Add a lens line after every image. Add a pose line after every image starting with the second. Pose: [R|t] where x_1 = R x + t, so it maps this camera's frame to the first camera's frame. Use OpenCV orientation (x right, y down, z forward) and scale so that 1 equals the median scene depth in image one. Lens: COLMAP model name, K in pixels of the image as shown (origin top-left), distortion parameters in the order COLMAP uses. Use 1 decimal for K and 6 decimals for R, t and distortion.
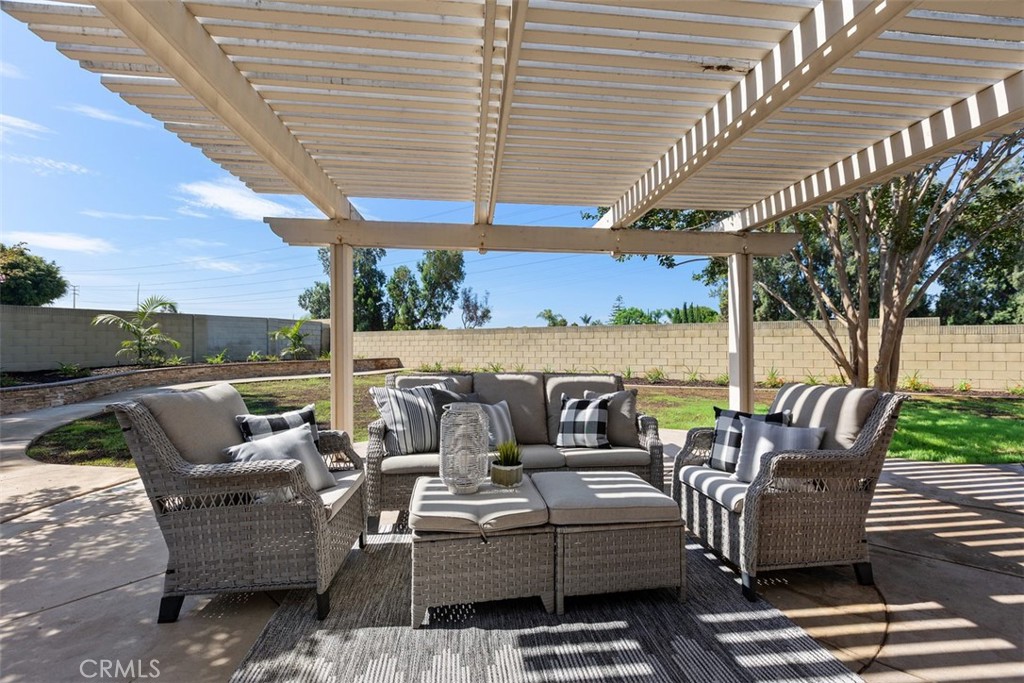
lens RADIAL K [[464.0, 0, 525.8], [0, 464.0, 344.4], [0, 0, 1]] dist [-0.001851, -0.000267]
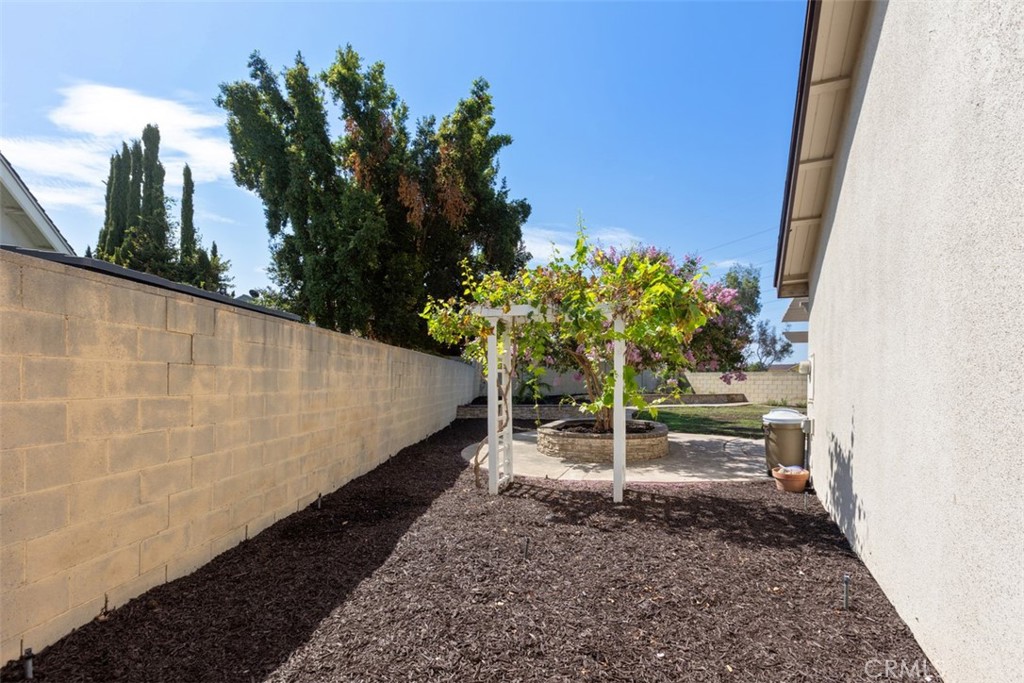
lens RADIAL K [[507.0, 0, 511.1], [0, 507.0, 377.5], [0, 0, 1]] dist [-0.000558, -0.000118]
pose [[0.856996, 0.011422, -0.515197, -0.043693], [-0.011441, 0.999930, 0.003138, -0.004759], [0.515197, 0.003205, 0.857066, -0.191558]]
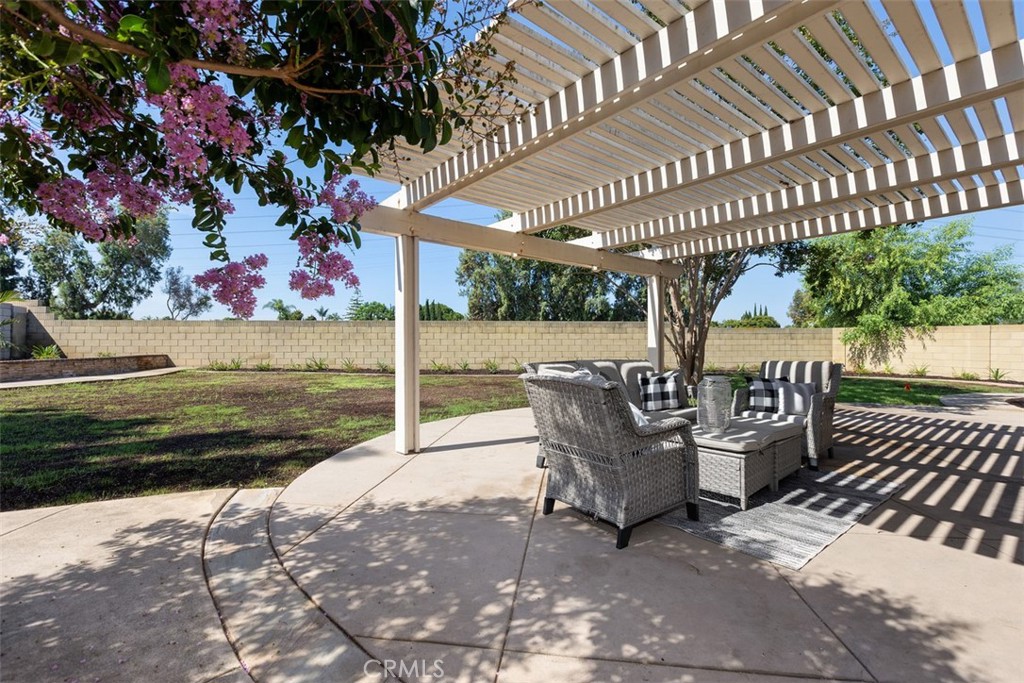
lens RADIAL K [[464.0, 0, 525.8], [0, 464.0, 344.4], [0, 0, 1]] dist [-0.001851, -0.000267]
pose [[0.834951, -0.000591, 0.550324, -0.079012], [-0.005216, 0.999946, 0.008988, 0.000629], [-0.550300, -0.010375, 0.834903, 0.003222]]
